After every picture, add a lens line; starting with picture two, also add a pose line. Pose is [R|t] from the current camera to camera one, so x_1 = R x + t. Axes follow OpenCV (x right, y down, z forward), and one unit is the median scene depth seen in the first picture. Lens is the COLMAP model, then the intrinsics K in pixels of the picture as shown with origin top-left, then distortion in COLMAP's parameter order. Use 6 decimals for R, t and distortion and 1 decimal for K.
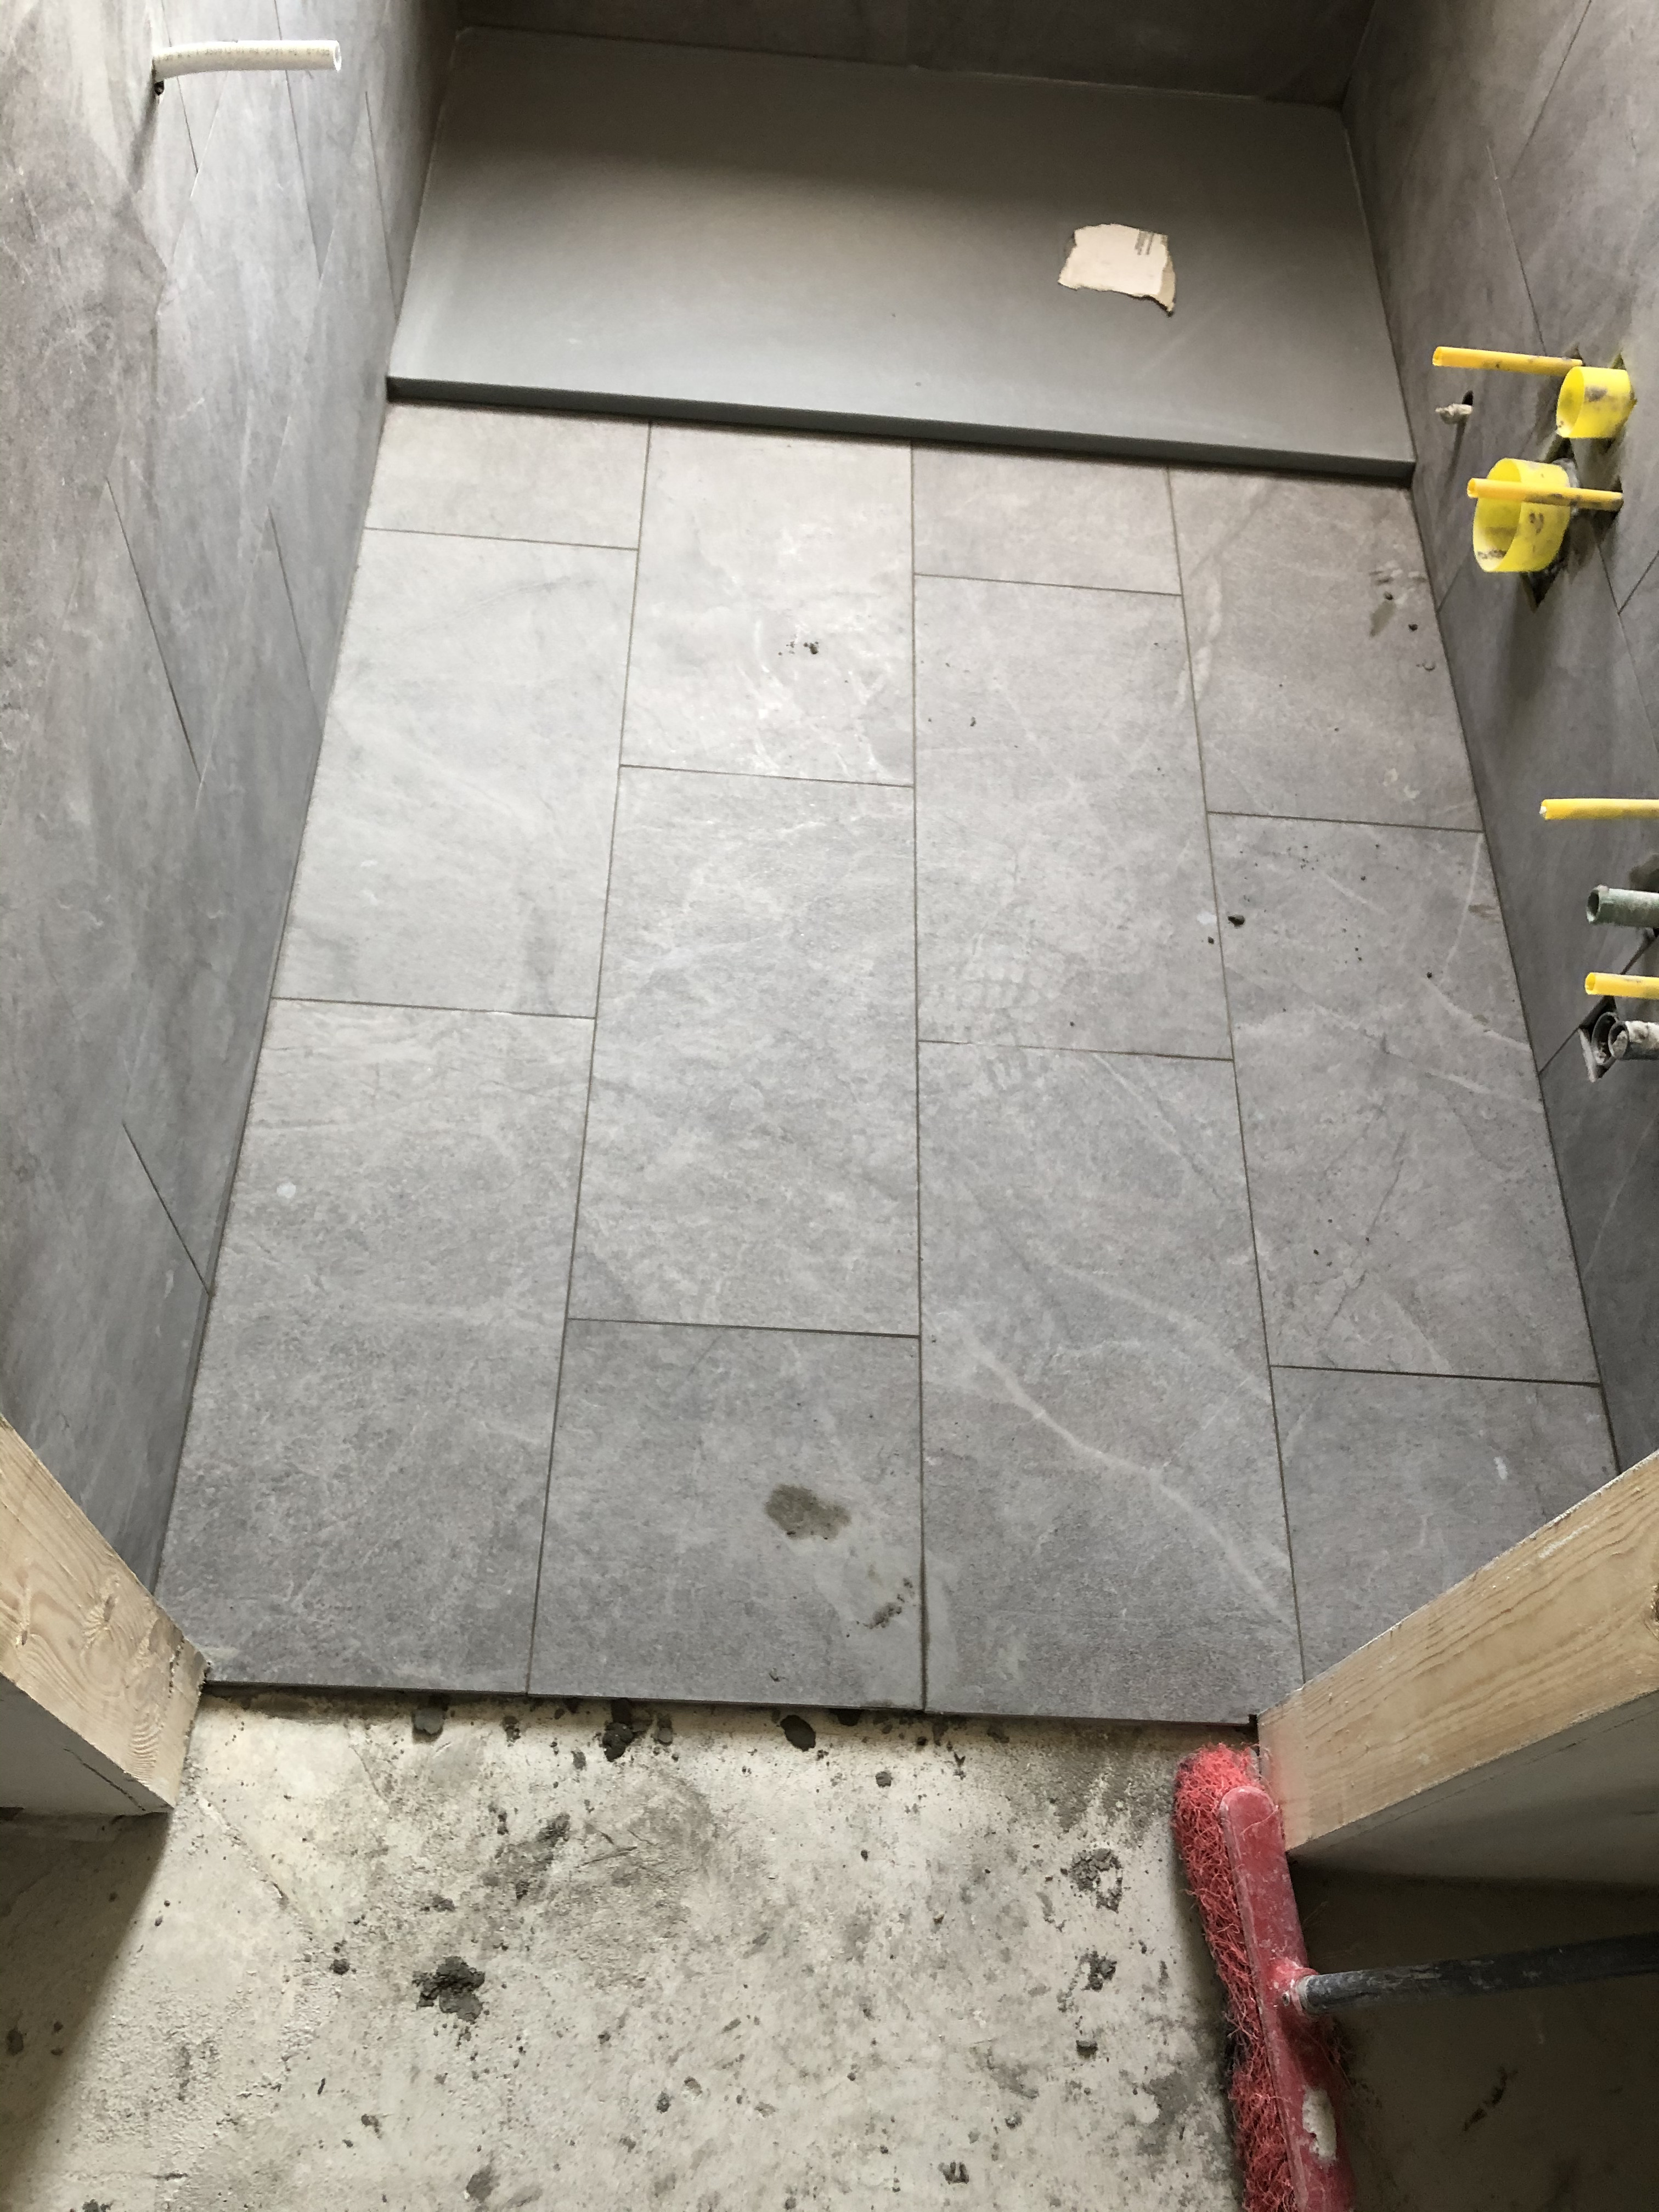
lens RADIAL K [[1833.4, 0, 813.2], [0, 1833.4, 1072.6], [0, 0, 1]] dist [0.022604, -0.009210]
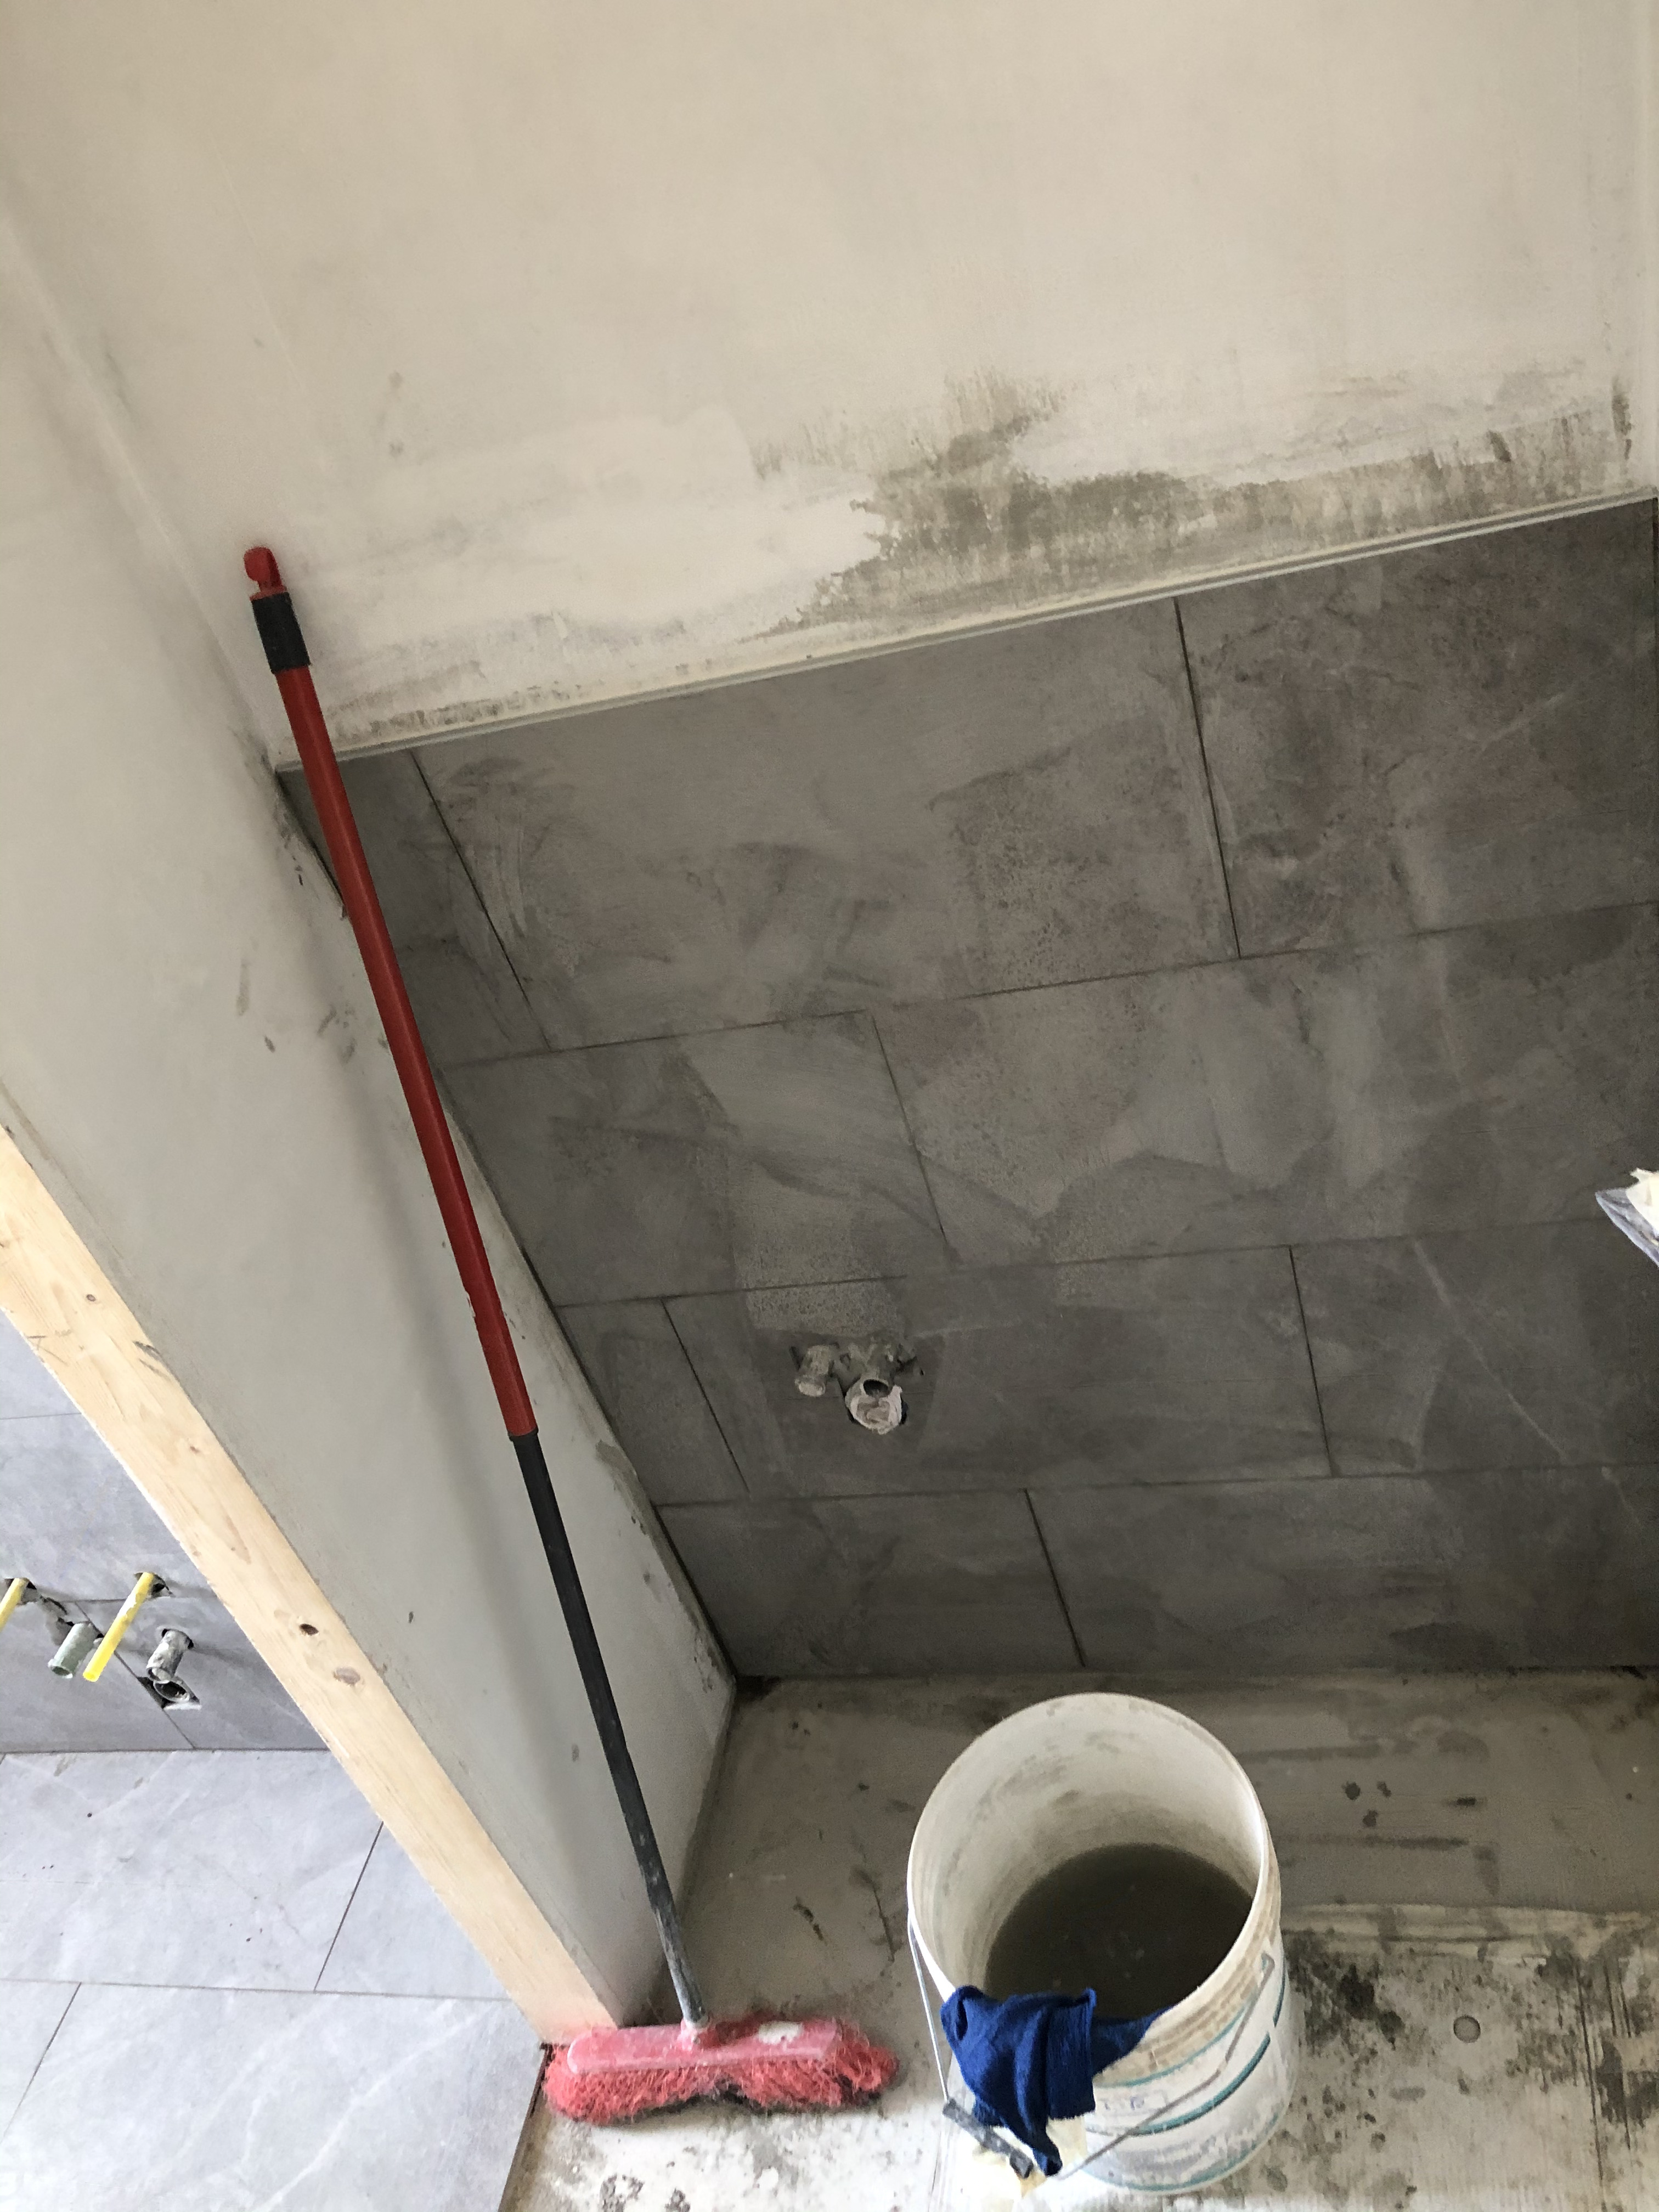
lens RADIAL K [[1833.4, 0, 835.3], [0, 1833.4, 1102.0], [0, 0, 1]] dist [0.022604, -0.009210]
pose [[0.134997, -0.682114, 0.718677, -0.181851], [0.963986, 0.258152, 0.063942, 0.247171], [-0.229144, 0.684163, 0.692398, -0.347788]]
